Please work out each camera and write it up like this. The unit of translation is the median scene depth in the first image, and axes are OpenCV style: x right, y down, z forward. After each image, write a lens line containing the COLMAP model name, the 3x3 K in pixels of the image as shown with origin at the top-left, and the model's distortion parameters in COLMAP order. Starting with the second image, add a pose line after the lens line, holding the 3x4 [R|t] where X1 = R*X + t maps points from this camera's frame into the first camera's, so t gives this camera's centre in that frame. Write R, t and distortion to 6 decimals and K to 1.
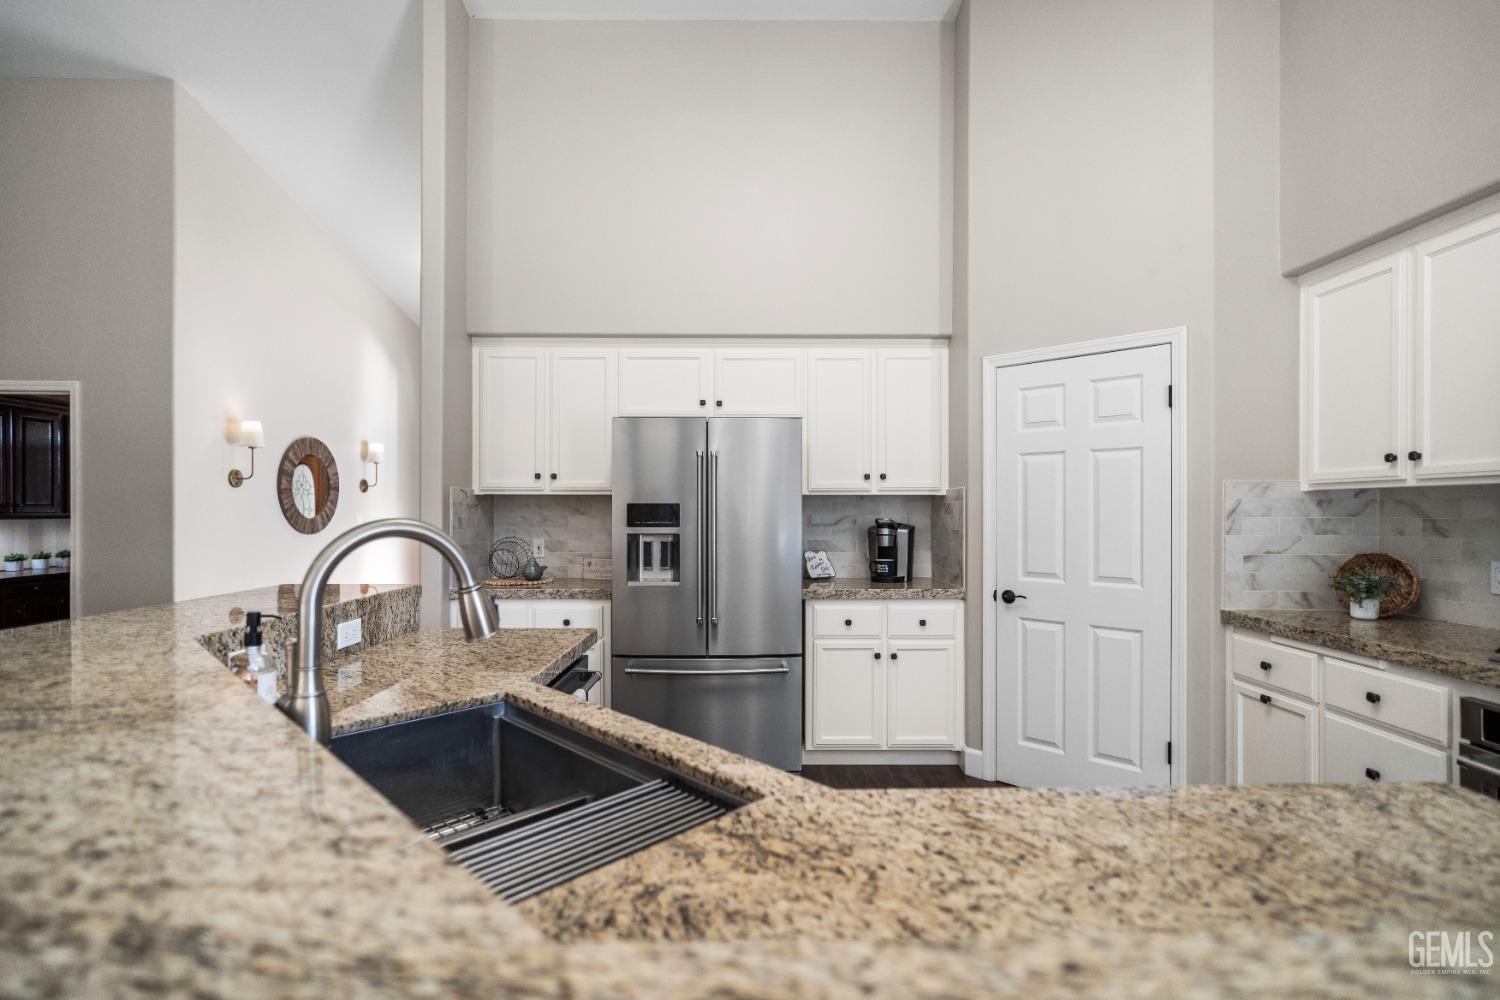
lens RADIAL K [[704.6, 0, 749.9], [0, 704.6, 506.5], [0, 0, 1]] dist [-0.017394, 0.006332]
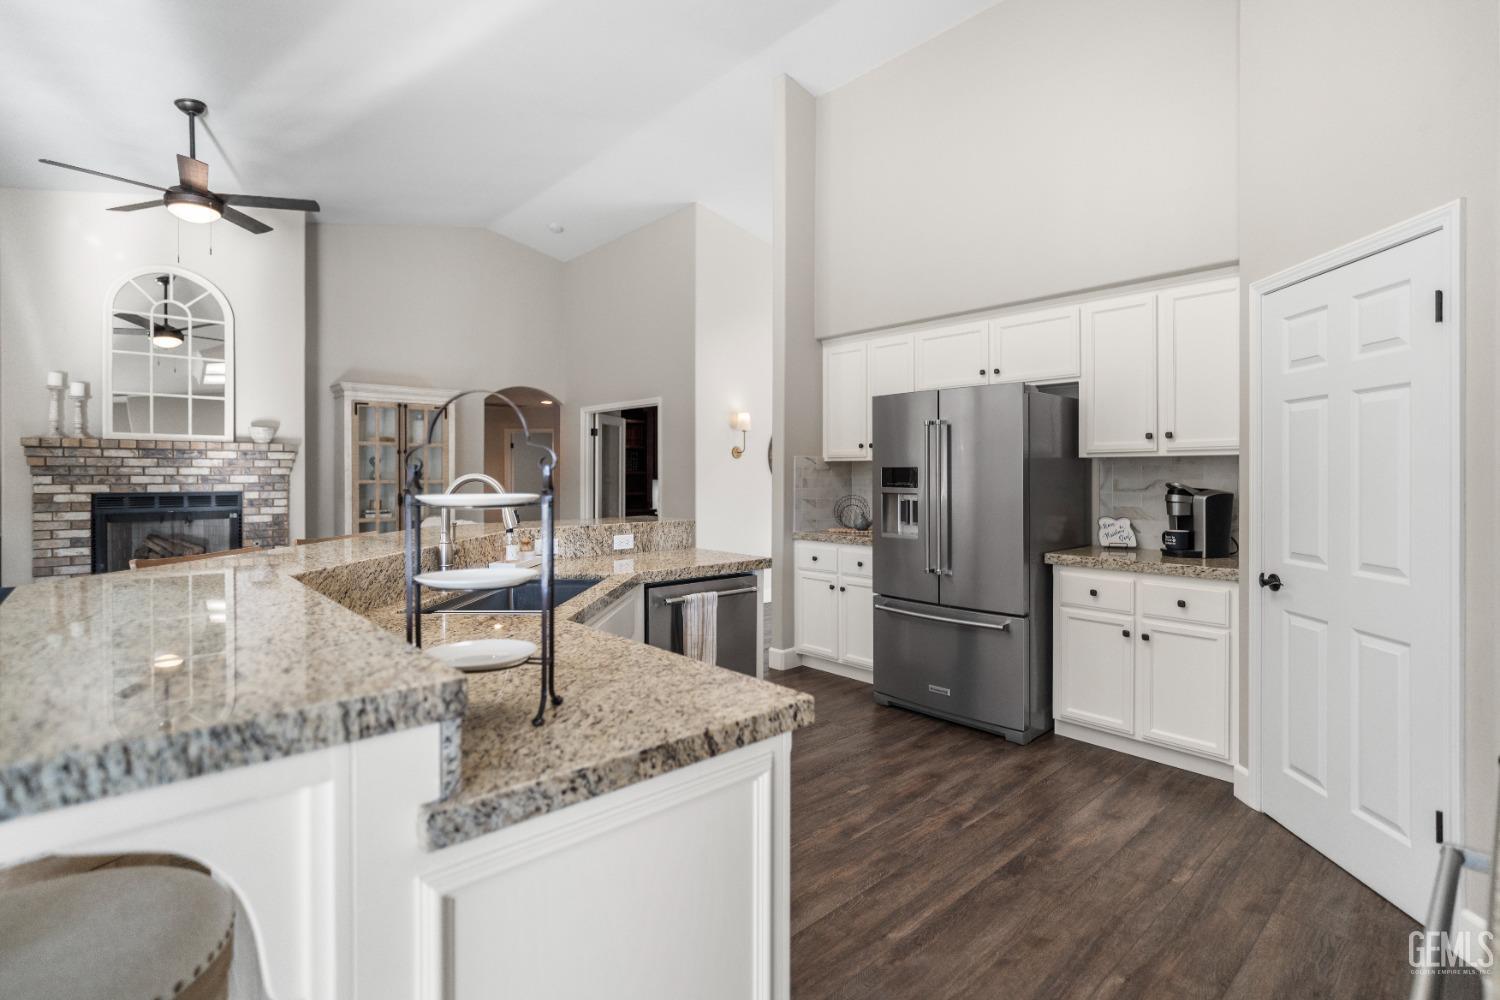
lens RADIAL K [[704.6, 0, 754.7], [0, 704.6, 476.1], [0, 0, 1]] dist [-0.017394, 0.006332]
pose [[0.663705, 0.003057, -0.747988, 0.526111], [0.000102, 0.999991, 0.004178, 0.004661], [0.747994, -0.002850, 0.663699, 0.037766]]
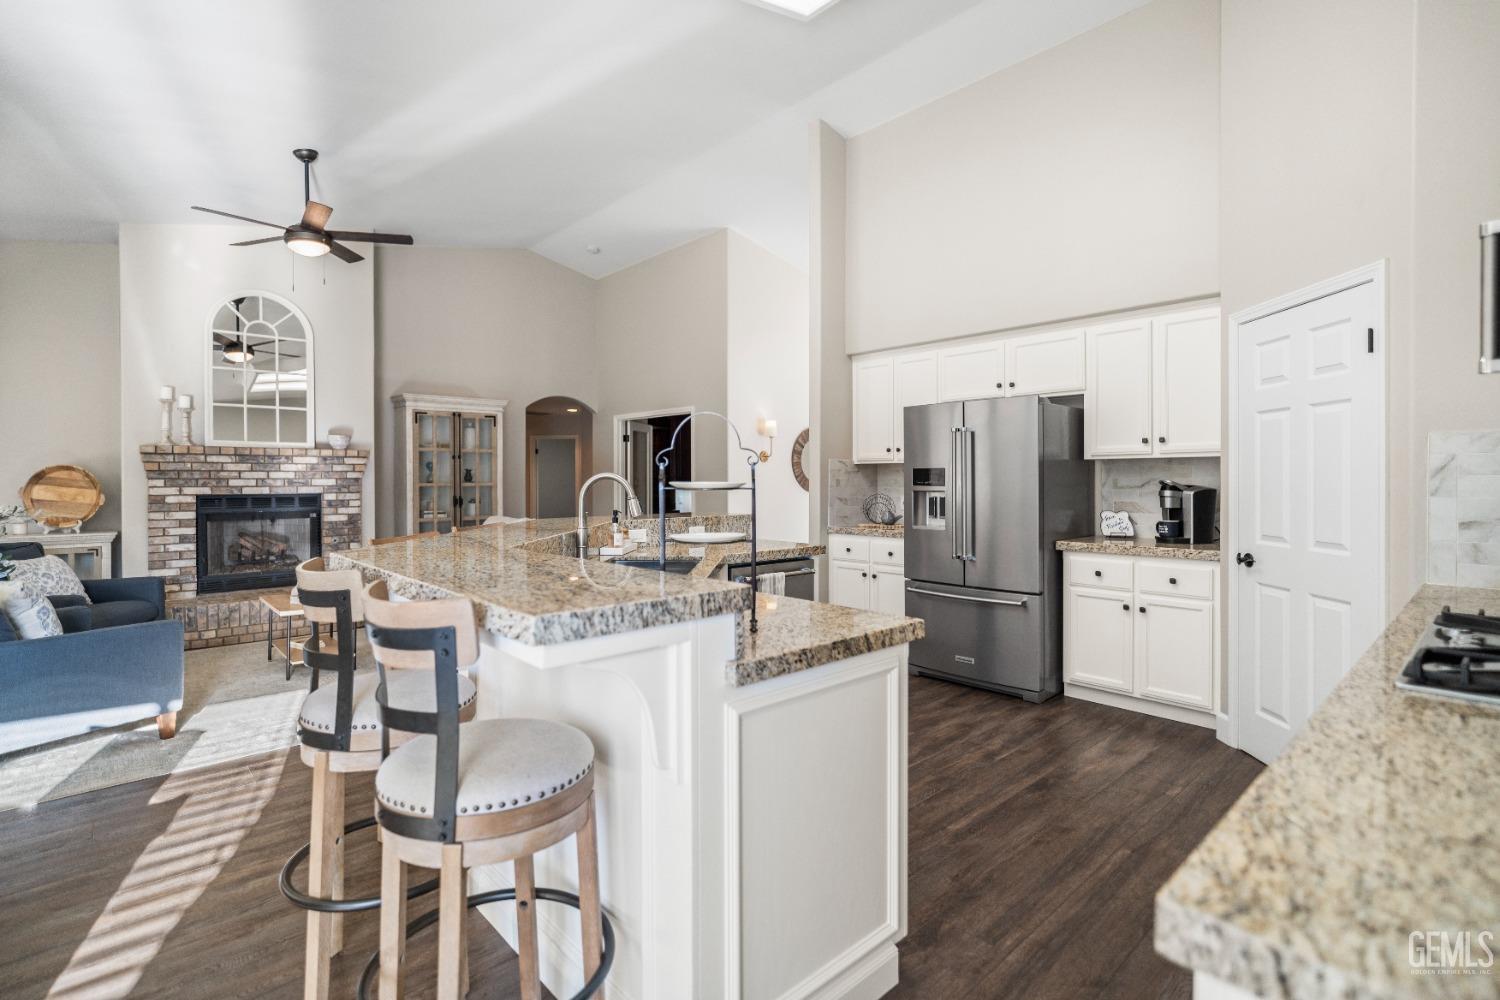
lens RADIAL K [[704.6, 0, 746.2], [0, 704.6, 484.3], [0, 0, 1]] dist [-0.017394, 0.006332]
pose [[0.664244, 0.004044, -0.747505, 0.581744], [0.003595, 0.999957, 0.008604, 0.011858], [0.747508, -0.008403, 0.664200, -0.145043]]
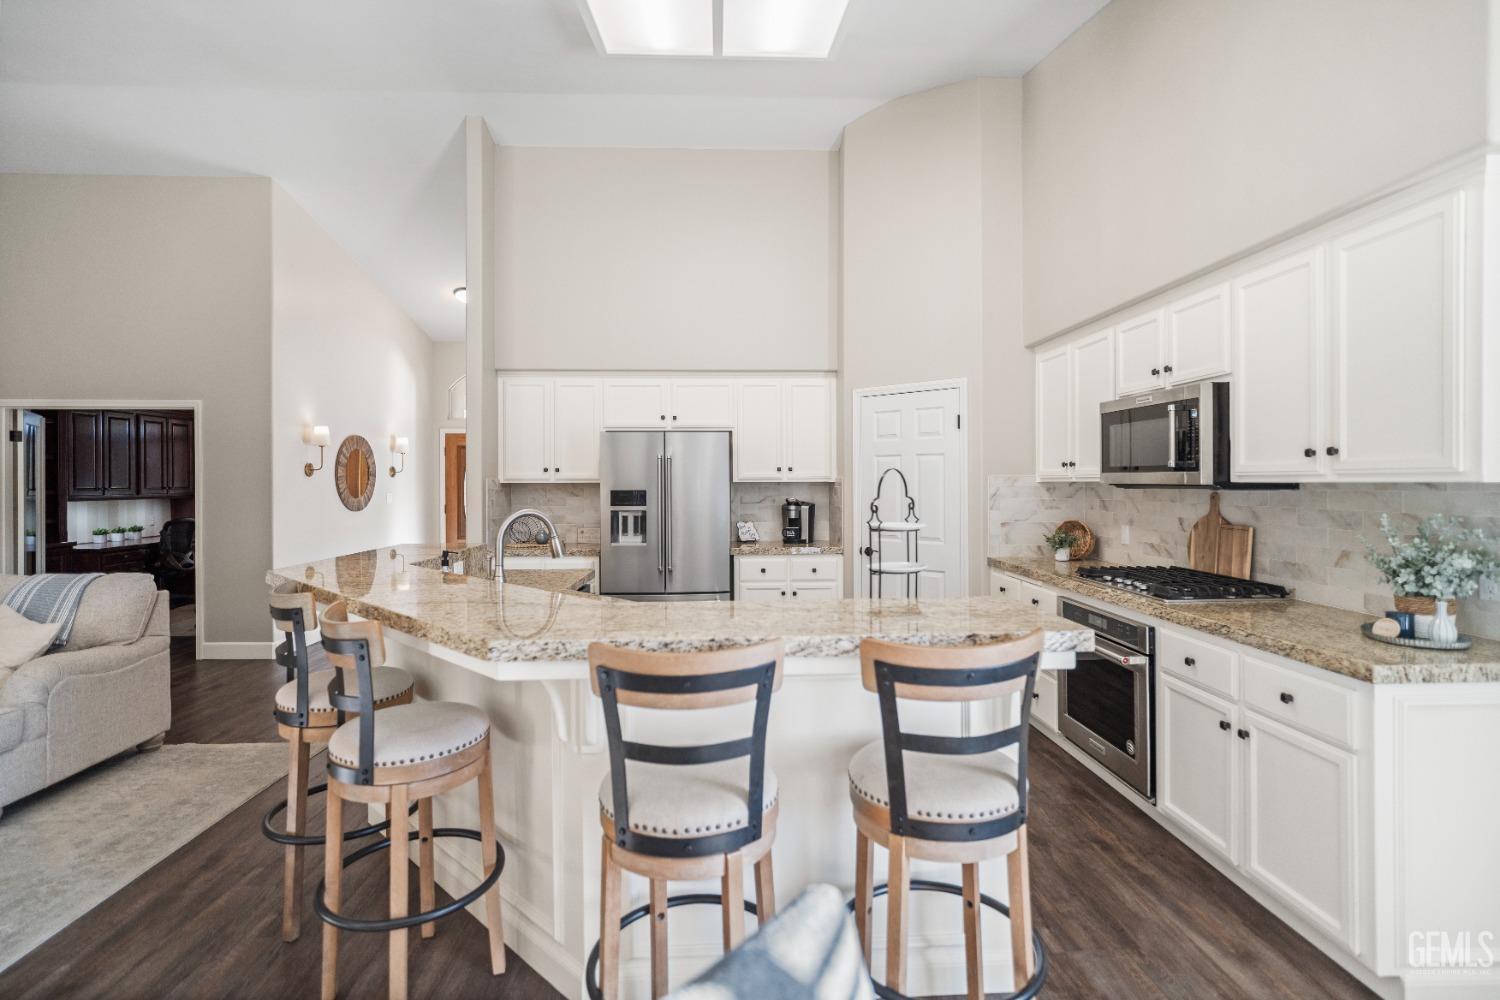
lens RADIAL K [[704.6, 0, 751.5], [0, 704.6, 482.3], [0, 0, 1]] dist [-0.017394, 0.006332]
pose [[0.999304, -0.004420, 0.037049, 0.060424], [0.004245, 0.999979, 0.004803, -0.024524], [-0.037070, -0.004643, 0.999302, -0.442313]]
